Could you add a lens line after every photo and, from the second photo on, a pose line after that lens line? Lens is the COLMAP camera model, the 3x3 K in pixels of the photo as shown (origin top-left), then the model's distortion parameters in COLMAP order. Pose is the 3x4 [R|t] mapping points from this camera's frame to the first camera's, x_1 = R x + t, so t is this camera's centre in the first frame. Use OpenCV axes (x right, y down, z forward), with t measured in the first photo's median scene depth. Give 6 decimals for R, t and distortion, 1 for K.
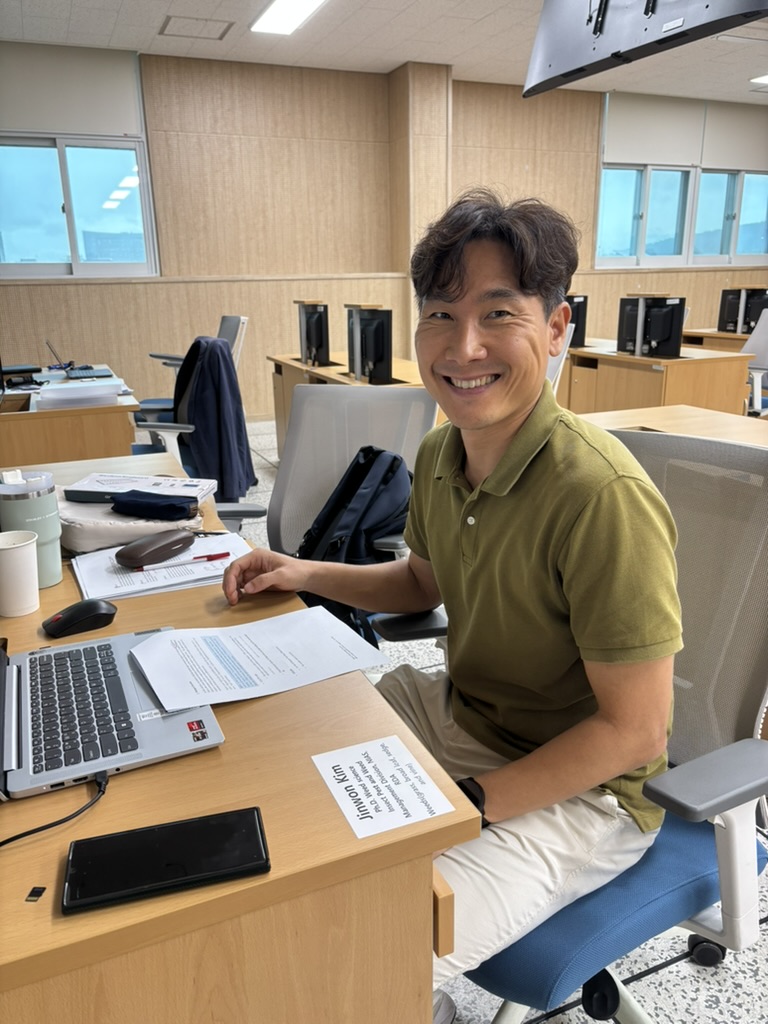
lens RADIAL K [[802.4, 0, 373.0], [0, 802.4, 515.7], [0, 0, 1]] dist [0.035684, -0.017458]
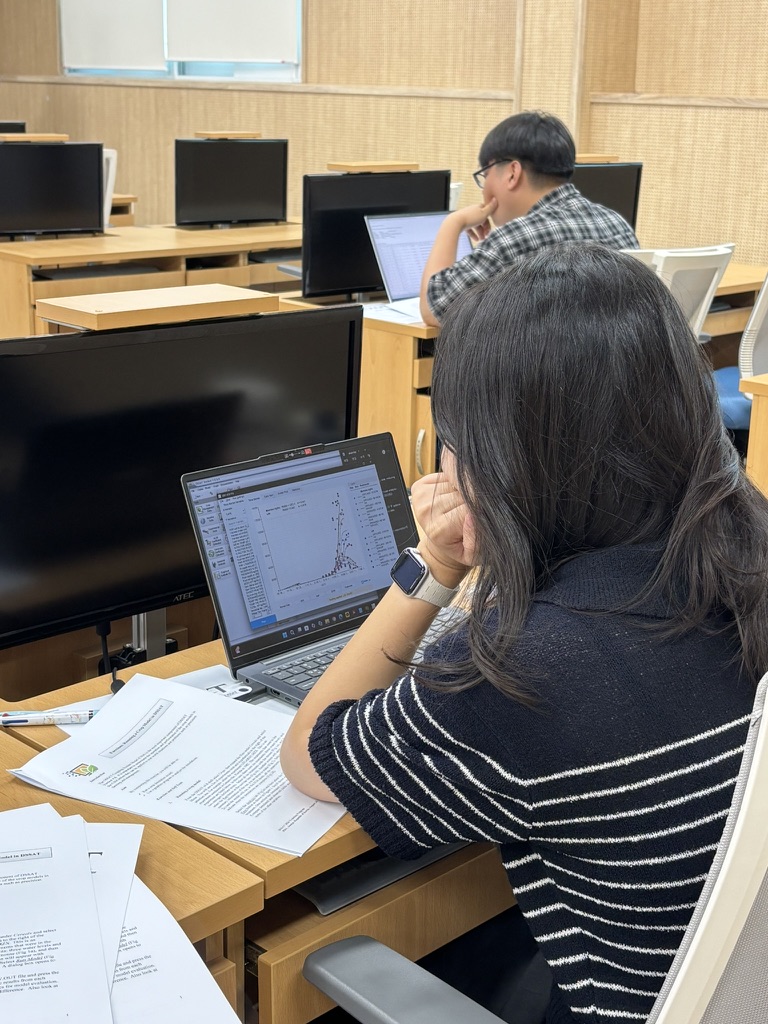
lens RADIAL K [[1527.0, 0, 394.3], [0, 1527.0, 512.4], [0, 0, 1]] dist [0.118881, 0.000000]
pose [[0.369603, 0.280846, -0.885731, 1.030476], [-0.292793, 0.939869, 0.175833, -0.193432], [0.881853, 0.194348, 0.429609, 0.531342]]
